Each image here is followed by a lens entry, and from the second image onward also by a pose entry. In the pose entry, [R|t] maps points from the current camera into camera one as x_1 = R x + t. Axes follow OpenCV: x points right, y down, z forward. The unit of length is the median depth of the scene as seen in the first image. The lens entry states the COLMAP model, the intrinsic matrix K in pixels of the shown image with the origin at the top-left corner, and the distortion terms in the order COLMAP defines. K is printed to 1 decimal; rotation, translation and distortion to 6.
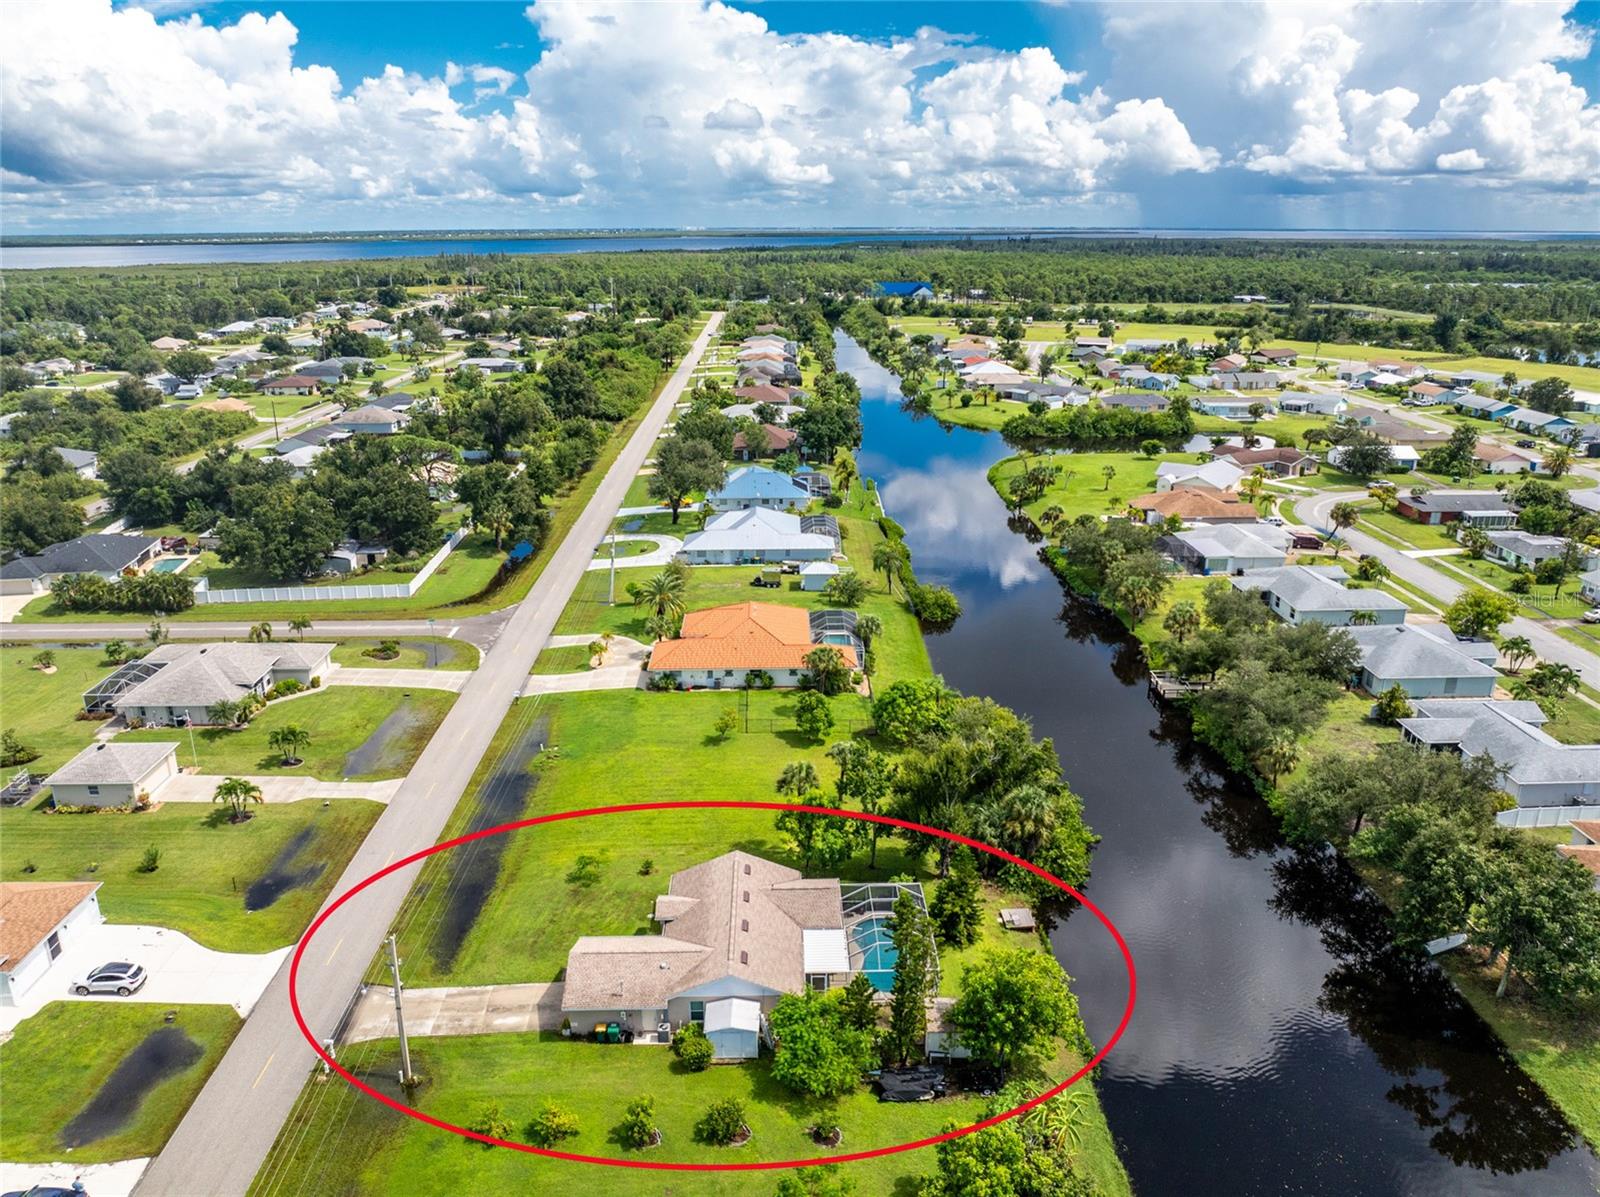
lens RADIAL K [[1139.5, 0, 800.0], [0, 1139.5, 598.5], [0, 0, 1]] dist [-0.047816, 0.008456]
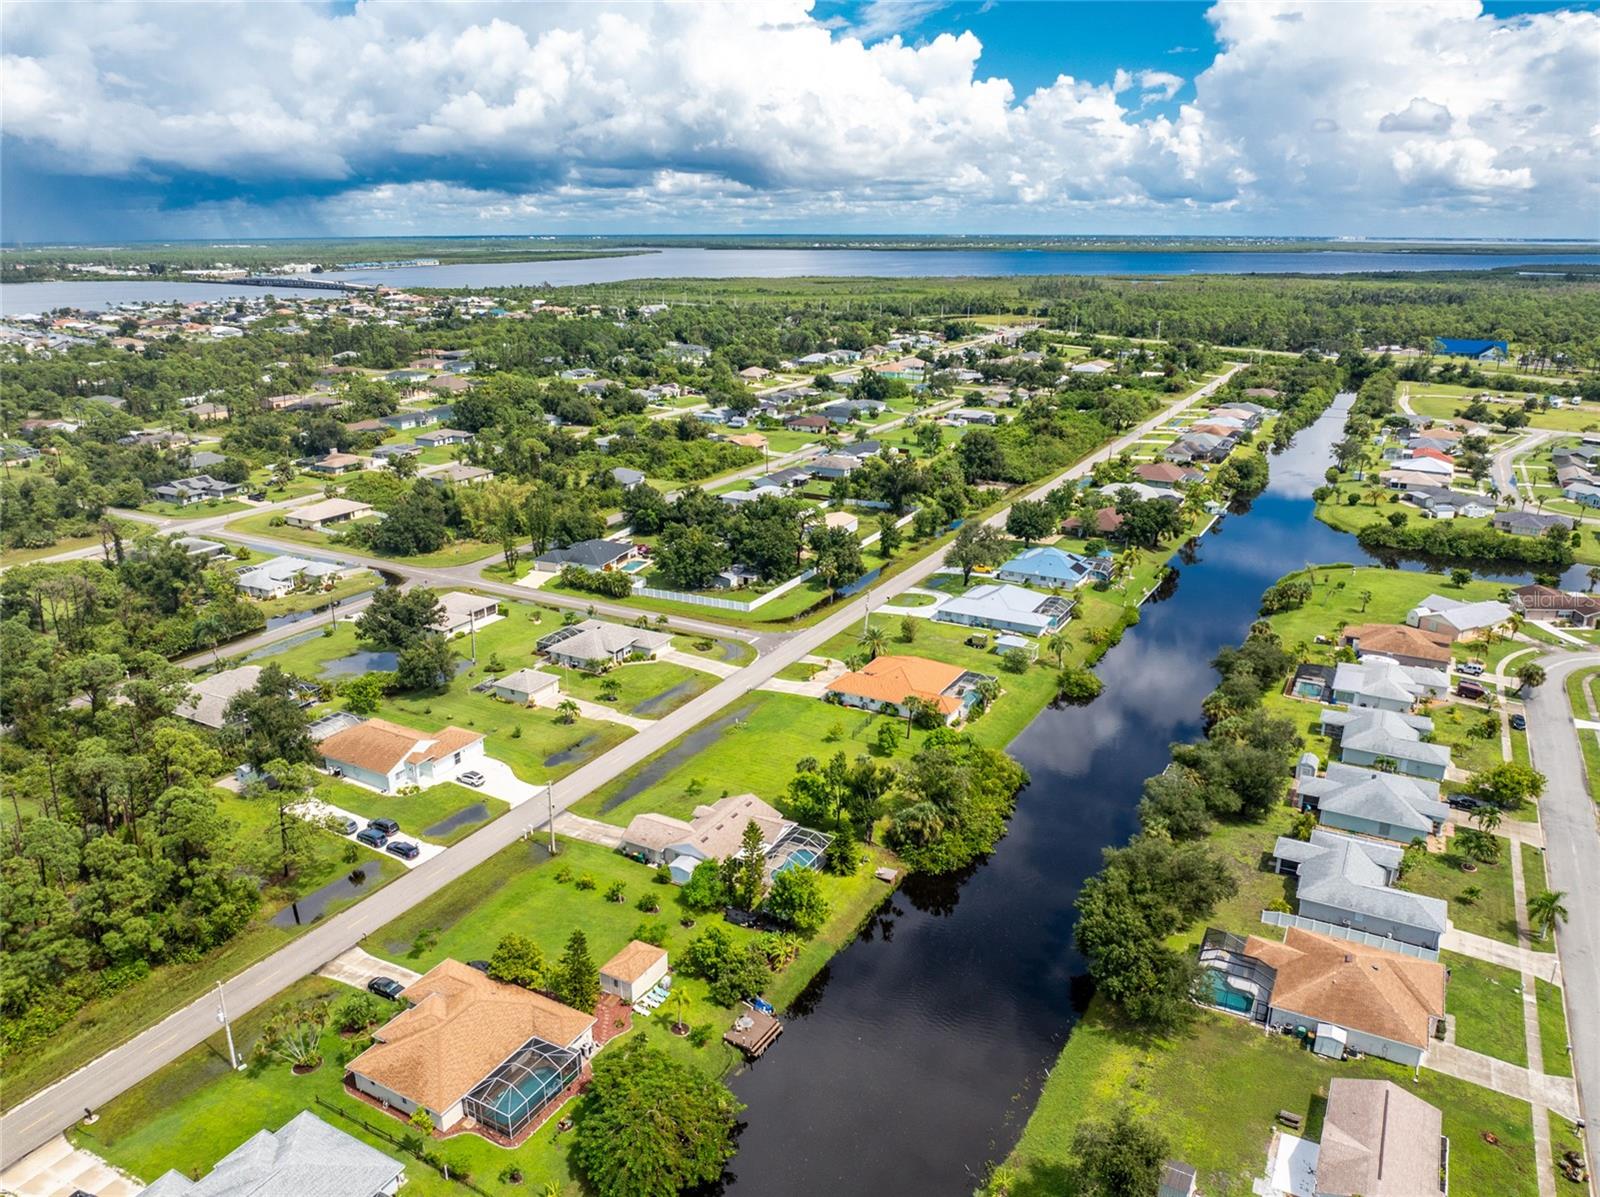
lens RADIAL K [[1130.9, 0, 800.0], [0, 1130.9, 598.5], [0, 0, 1]] dist [-0.045258, 0.021569]
pose [[0.860764, 0.157158, -0.484135, 0.509189], [-0.157950, 0.986658, 0.039460, -0.102399], [0.483878, 0.042504, 0.874103, -0.333514]]
